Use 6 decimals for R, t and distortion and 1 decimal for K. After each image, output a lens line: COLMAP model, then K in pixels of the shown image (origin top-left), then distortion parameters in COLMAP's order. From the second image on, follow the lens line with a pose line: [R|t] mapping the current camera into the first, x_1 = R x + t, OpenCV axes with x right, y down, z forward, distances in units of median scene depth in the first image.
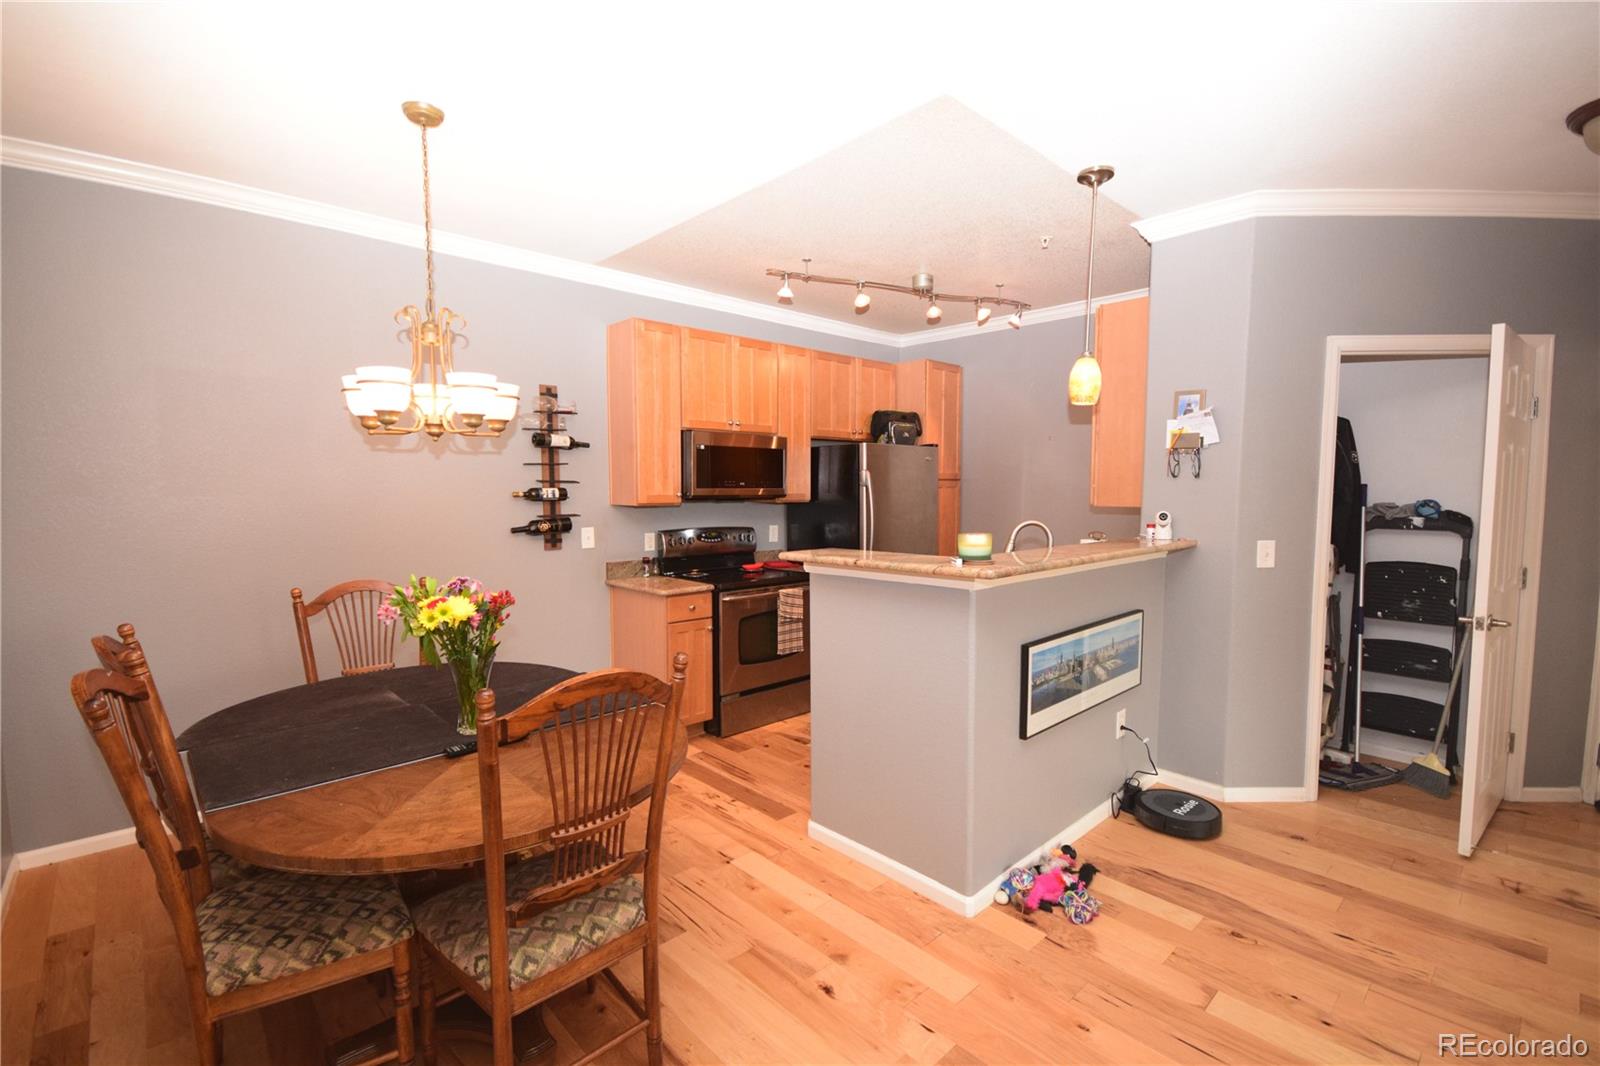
lens RADIAL K [[708.4, 0, 799.3], [0, 708.4, 534.5], [0, 0, 1]] dist [0.011284, -0.011737]
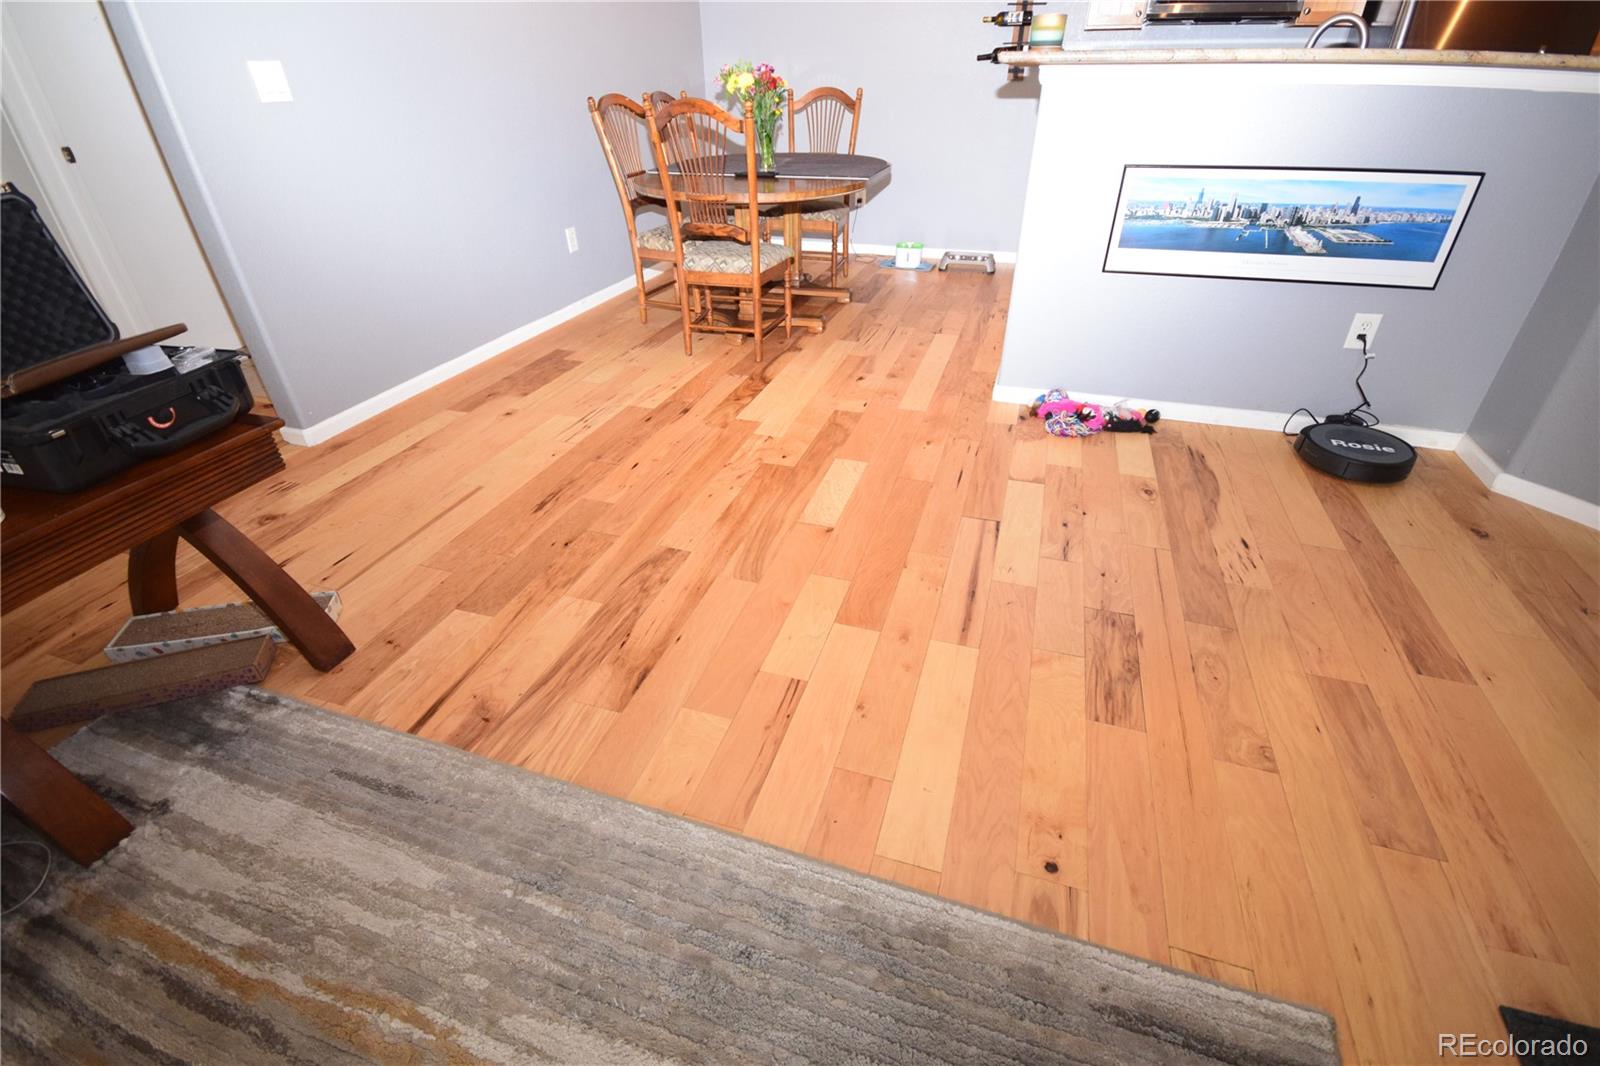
lens RADIAL K [[708.4, 0, 794.9], [0, 708.4, 540.3], [0, 0, 1]] dist [0.011284, -0.011737]
pose [[0.478363, 0.480267, -0.735195, 1.086640], [-0.046969, 0.849992, 0.524697, 0.109752], [0.876905, -0.216464, 0.429163, 0.103942]]
